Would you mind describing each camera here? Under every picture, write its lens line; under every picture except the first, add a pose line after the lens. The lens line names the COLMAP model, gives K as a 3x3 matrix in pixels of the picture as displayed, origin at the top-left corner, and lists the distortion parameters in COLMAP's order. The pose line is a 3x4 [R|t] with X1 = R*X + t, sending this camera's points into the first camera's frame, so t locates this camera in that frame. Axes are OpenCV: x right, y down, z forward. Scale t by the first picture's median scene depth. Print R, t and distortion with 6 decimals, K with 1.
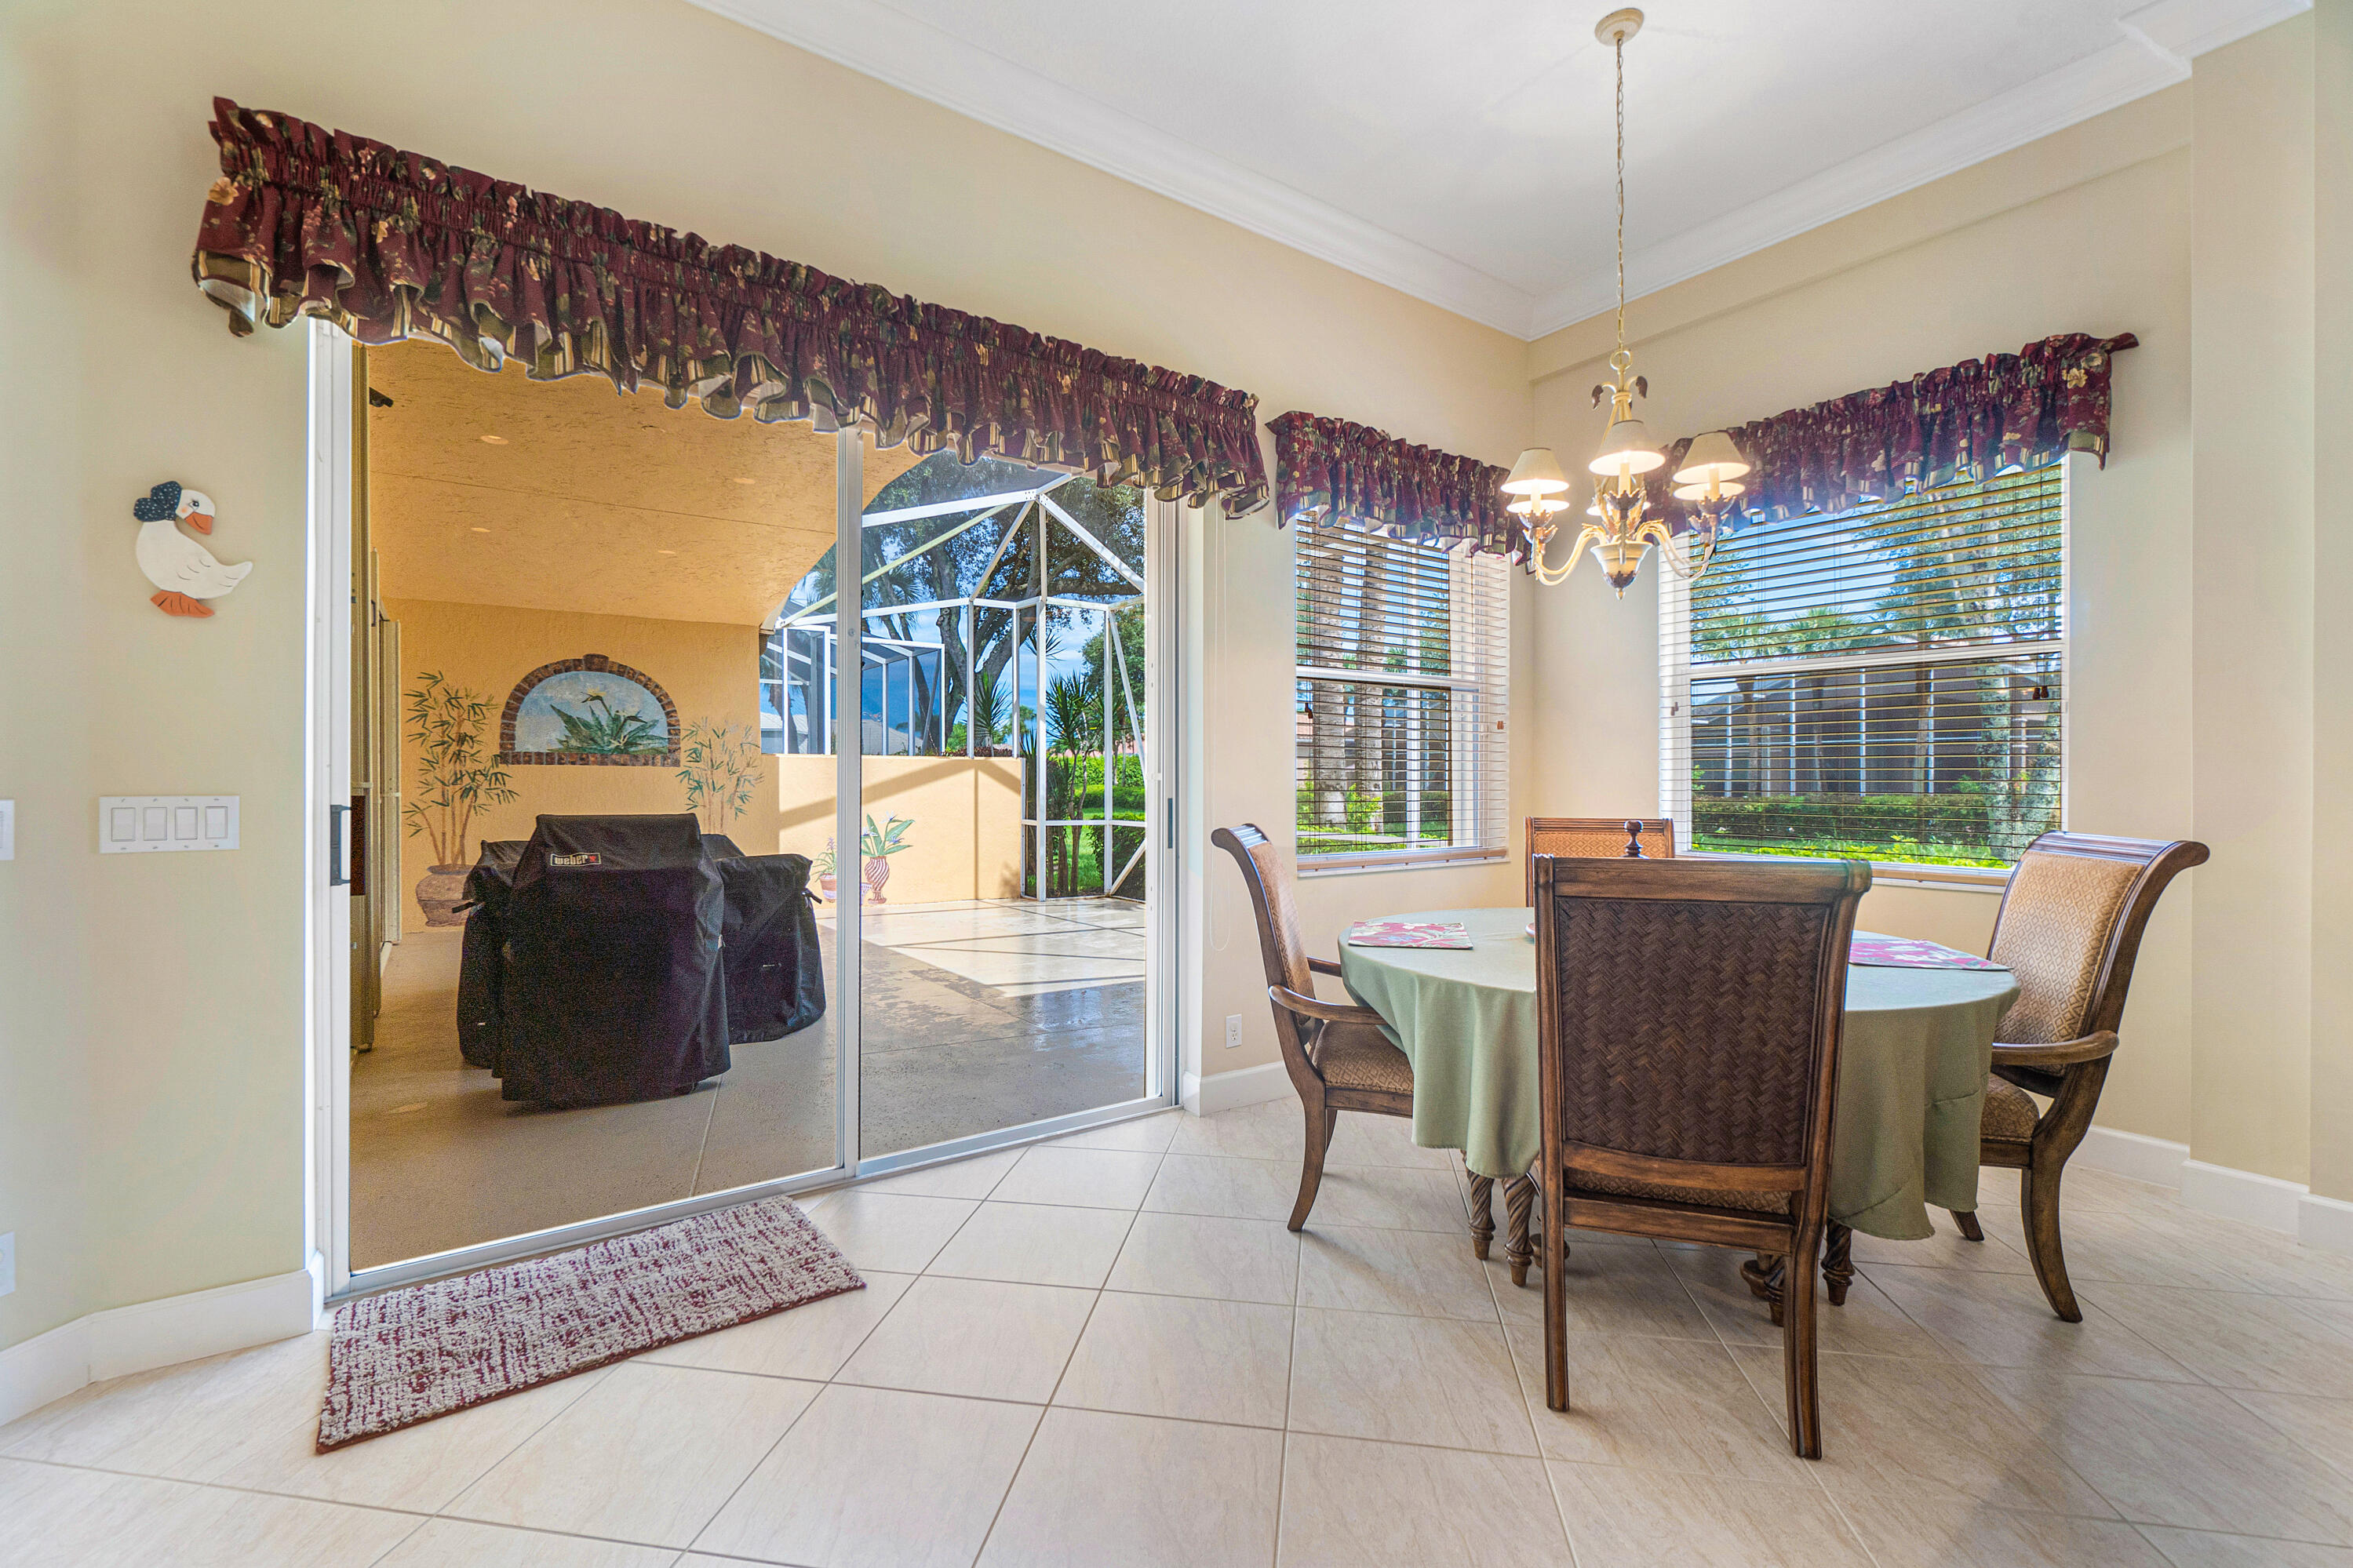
lens RADIAL K [[1039.6, 0, 1176.5], [0, 1039.6, 784.0], [0, 0, 1]] dist [0.001051, 0.001704]
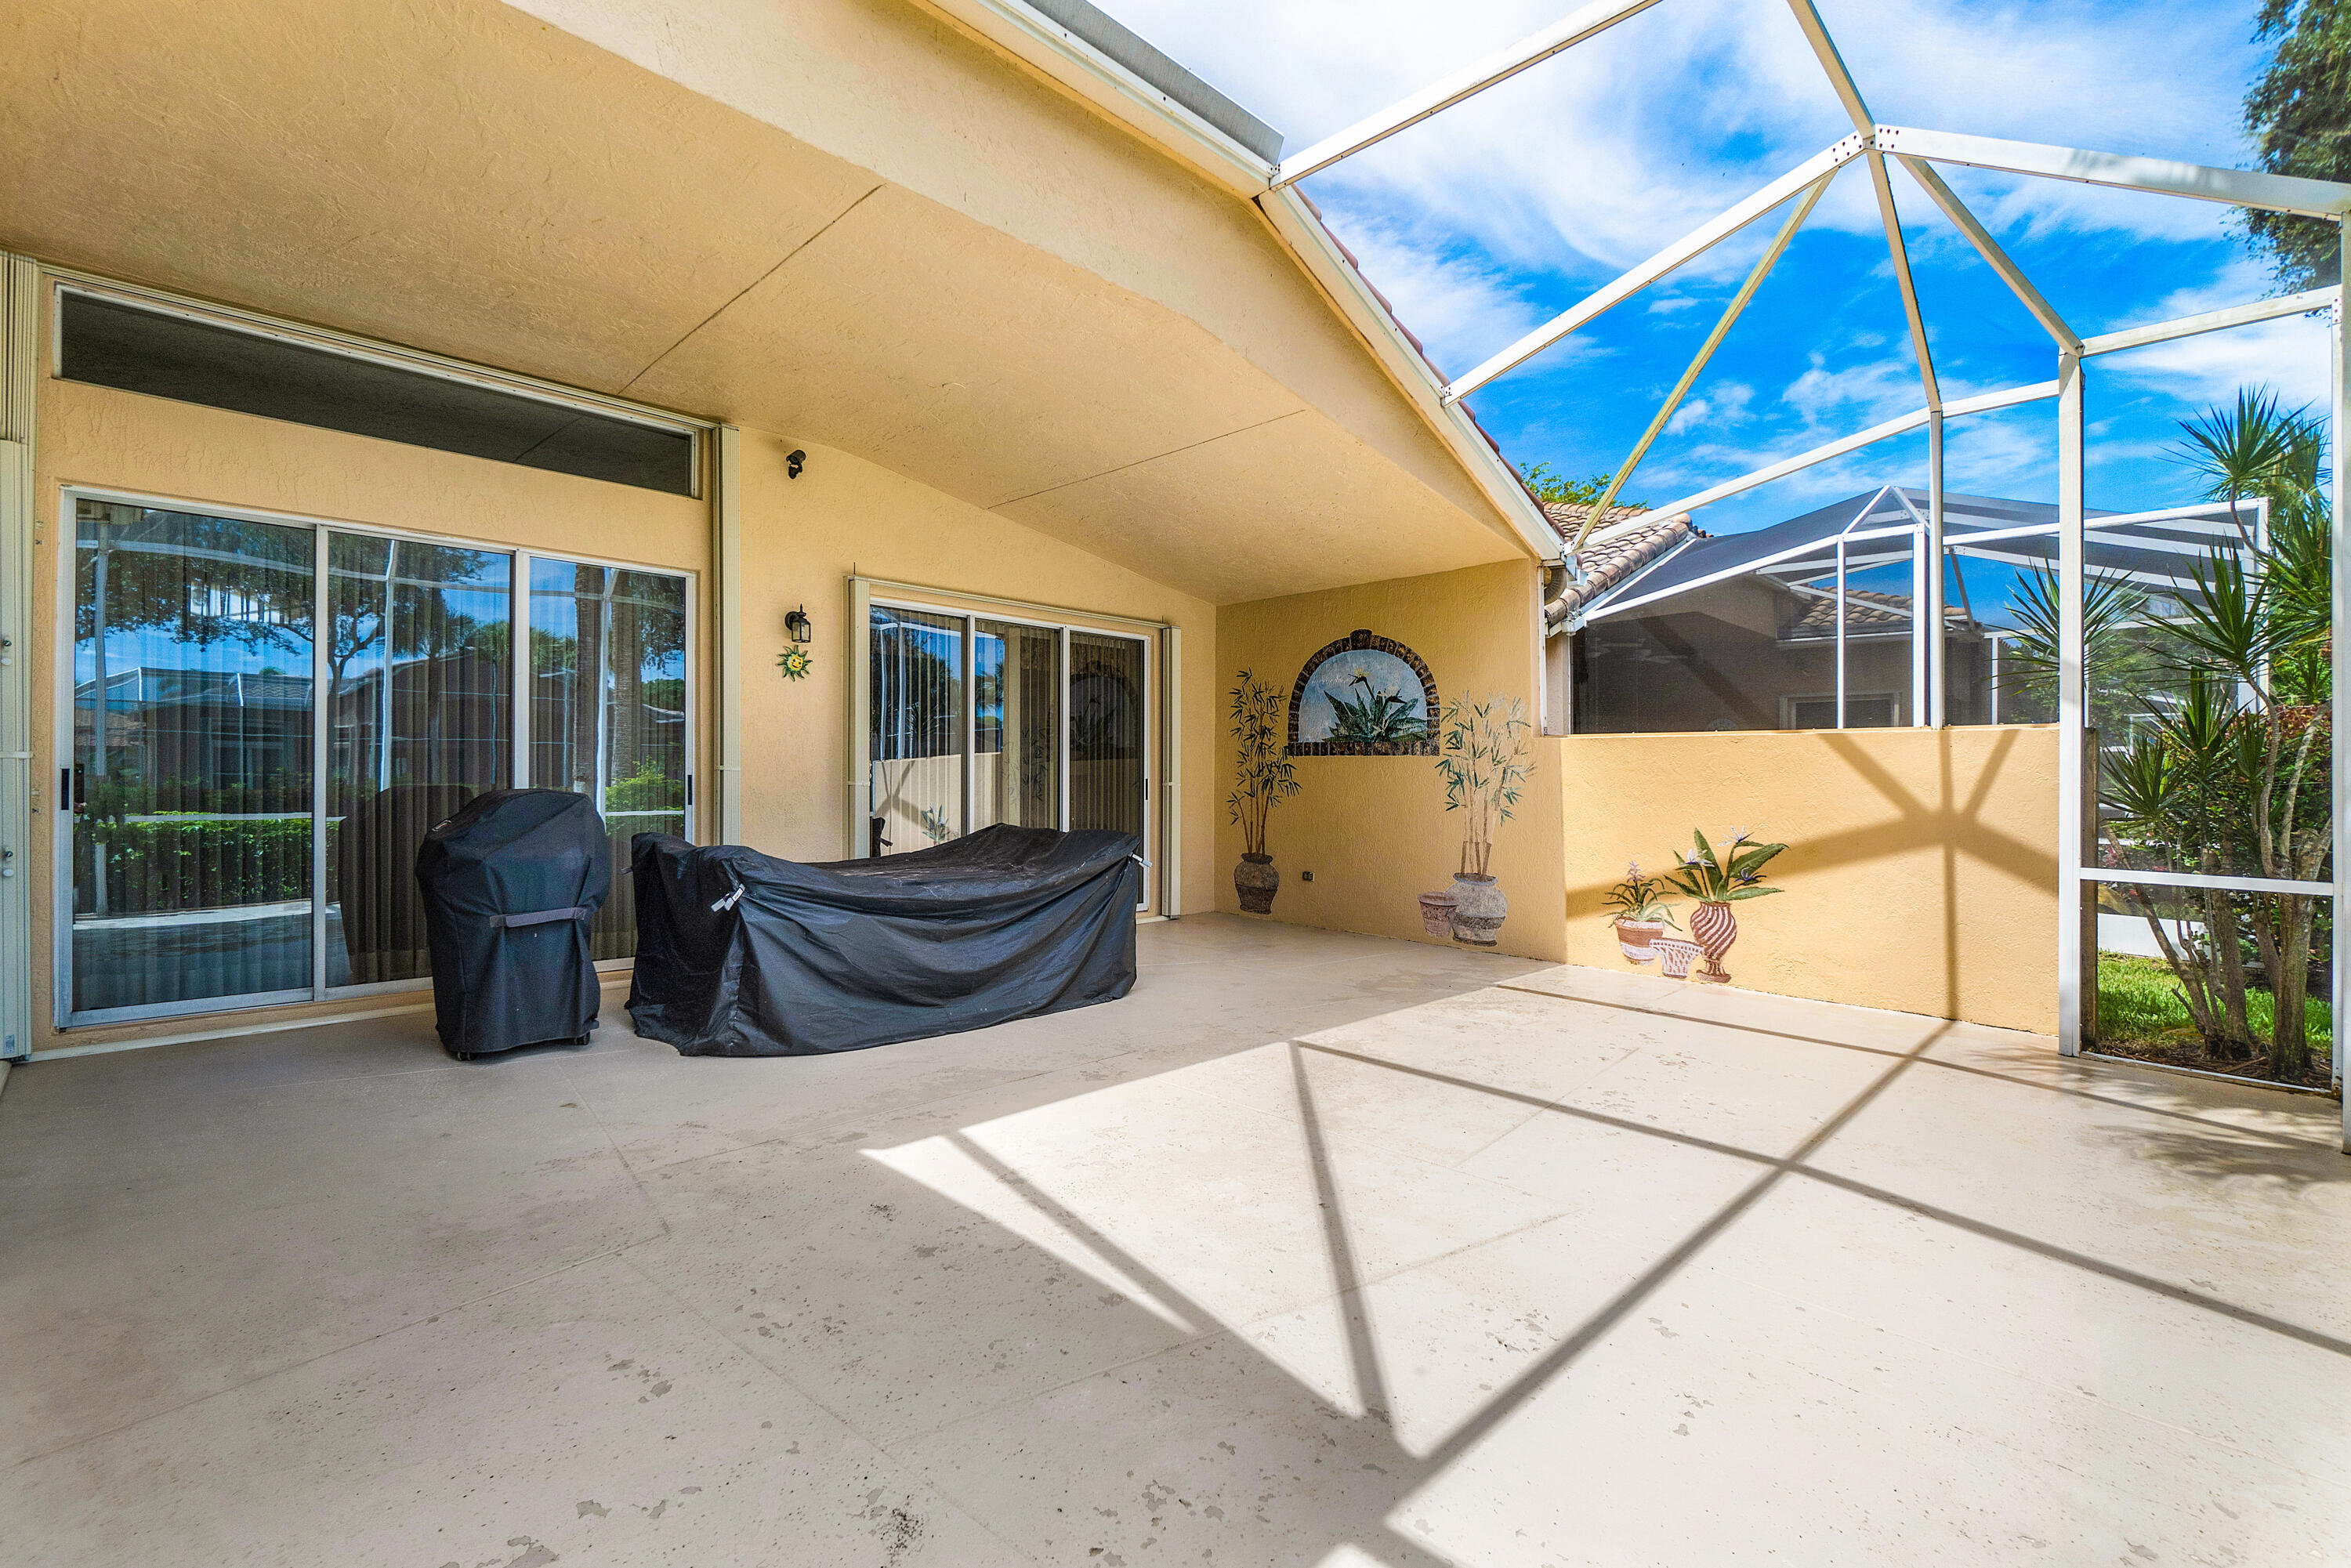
lens RADIAL K [[1038.8, 0, 1175.5], [0, 1038.8, 784.0], [0, 0, 1]] dist [0.001051, 0.001704]
pose [[0.166301, 0.004897, -0.986063, 0.290077], [-0.012452, 0.999918, 0.002866, 0.005892], [0.985996, 0.011802, 0.166348, 0.705867]]
